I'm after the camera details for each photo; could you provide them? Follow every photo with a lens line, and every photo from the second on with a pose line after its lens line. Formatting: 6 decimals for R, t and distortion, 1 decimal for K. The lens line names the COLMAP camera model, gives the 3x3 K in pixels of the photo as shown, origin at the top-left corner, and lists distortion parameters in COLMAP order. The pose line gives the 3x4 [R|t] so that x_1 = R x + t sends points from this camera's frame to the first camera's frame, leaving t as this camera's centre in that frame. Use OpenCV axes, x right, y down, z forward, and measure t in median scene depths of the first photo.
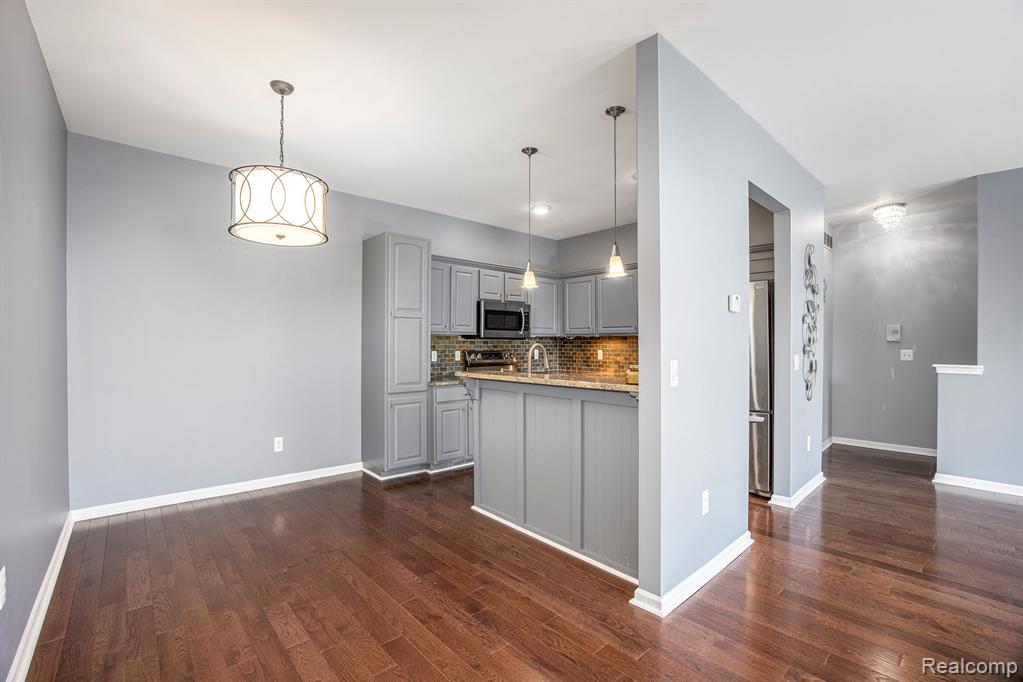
lens RADIAL K [[435.4, 0, 515.1], [0, 435.4, 347.2], [0, 0, 1]] dist [-0.036119, 0.000168]
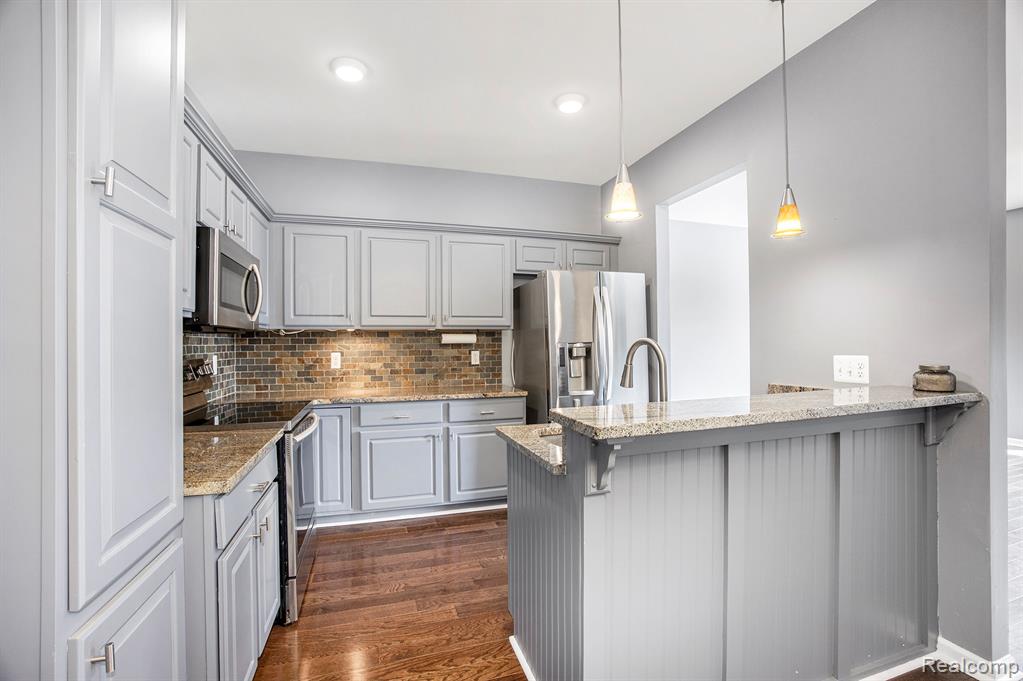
lens RADIAL K [[454.9, 0, 512.5], [0, 454.9, 341.4], [0, 0, 1]] dist [-0.026463, 0.000381]
pose [[0.429602, -0.000624, 0.903018, -0.270416], [0.012929, 0.999902, -0.005460, -0.003094], [-0.902926, 0.014021, 0.429567, 0.508036]]
